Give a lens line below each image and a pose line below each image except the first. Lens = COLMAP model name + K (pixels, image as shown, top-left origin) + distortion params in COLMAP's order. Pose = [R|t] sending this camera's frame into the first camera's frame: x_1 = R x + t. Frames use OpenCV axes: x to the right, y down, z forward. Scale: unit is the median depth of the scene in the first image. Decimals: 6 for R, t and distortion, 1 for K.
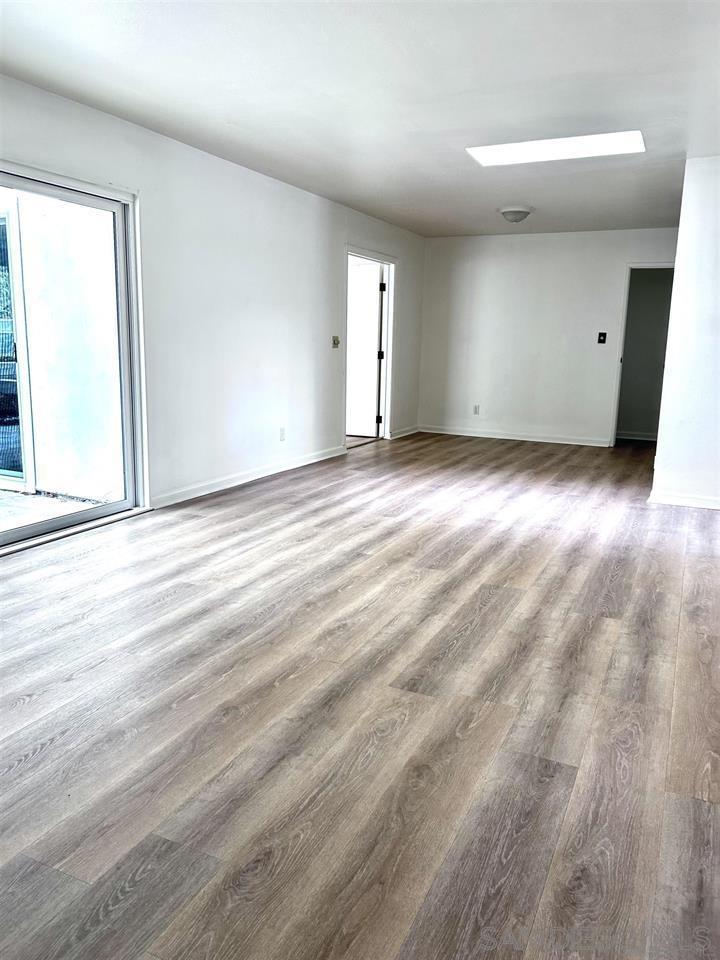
lens RADIAL K [[741.2, 0, 351.3], [0, 741.2, 474.8], [0, 0, 1]] dist [-0.004229, -0.016399]
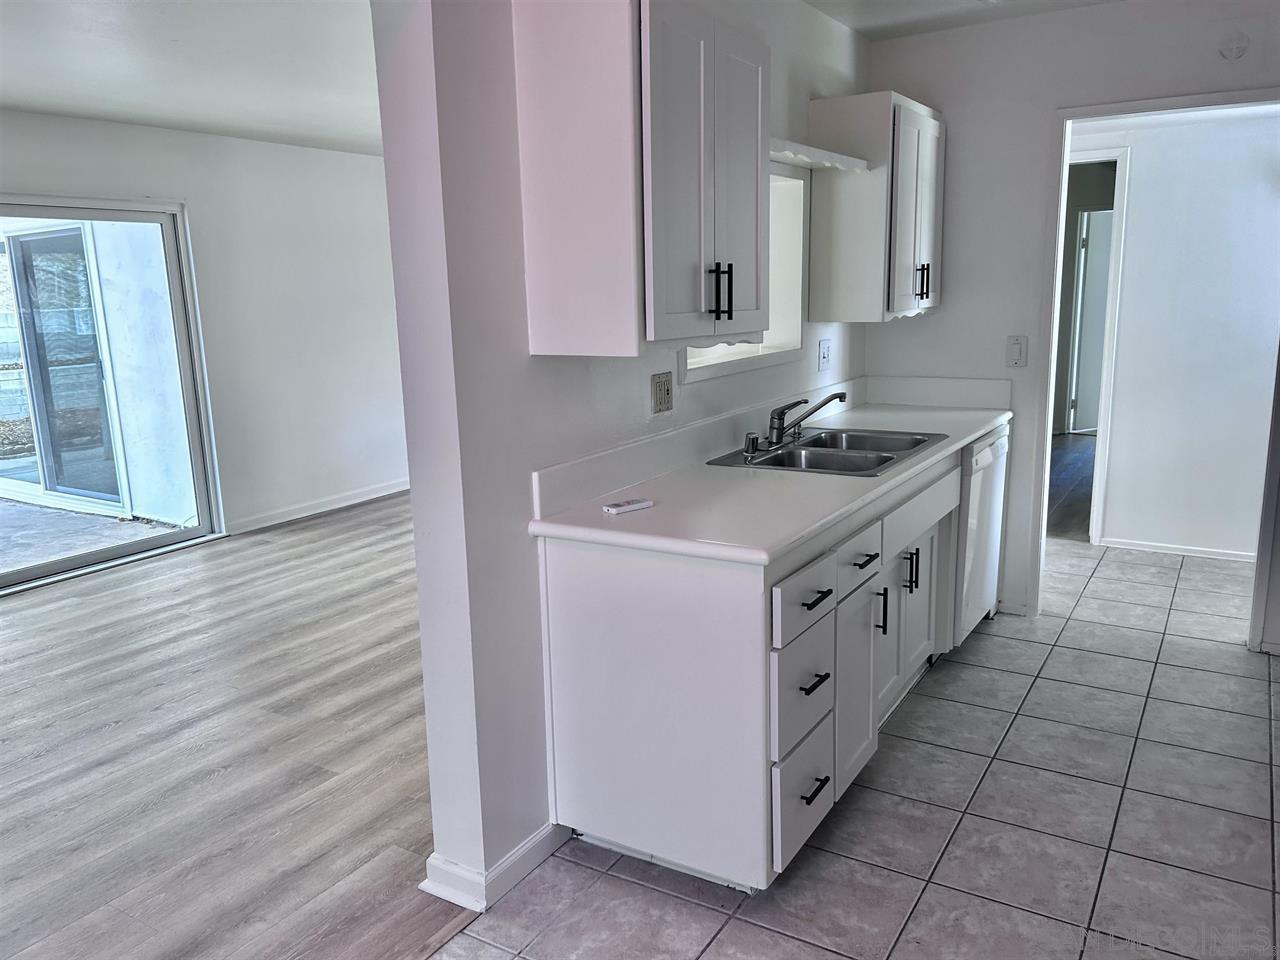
lens RADIAL K [[988.3, 0, 643.1], [0, 988.3, 489.7], [0, 0, 1]] dist [-0.004229, -0.016399]
pose [[0.994053, -0.025881, -0.105778, 0.425797], [0.028417, 0.999342, 0.022543, -0.027280], [0.105125, -0.025415, 0.994134, -0.199987]]
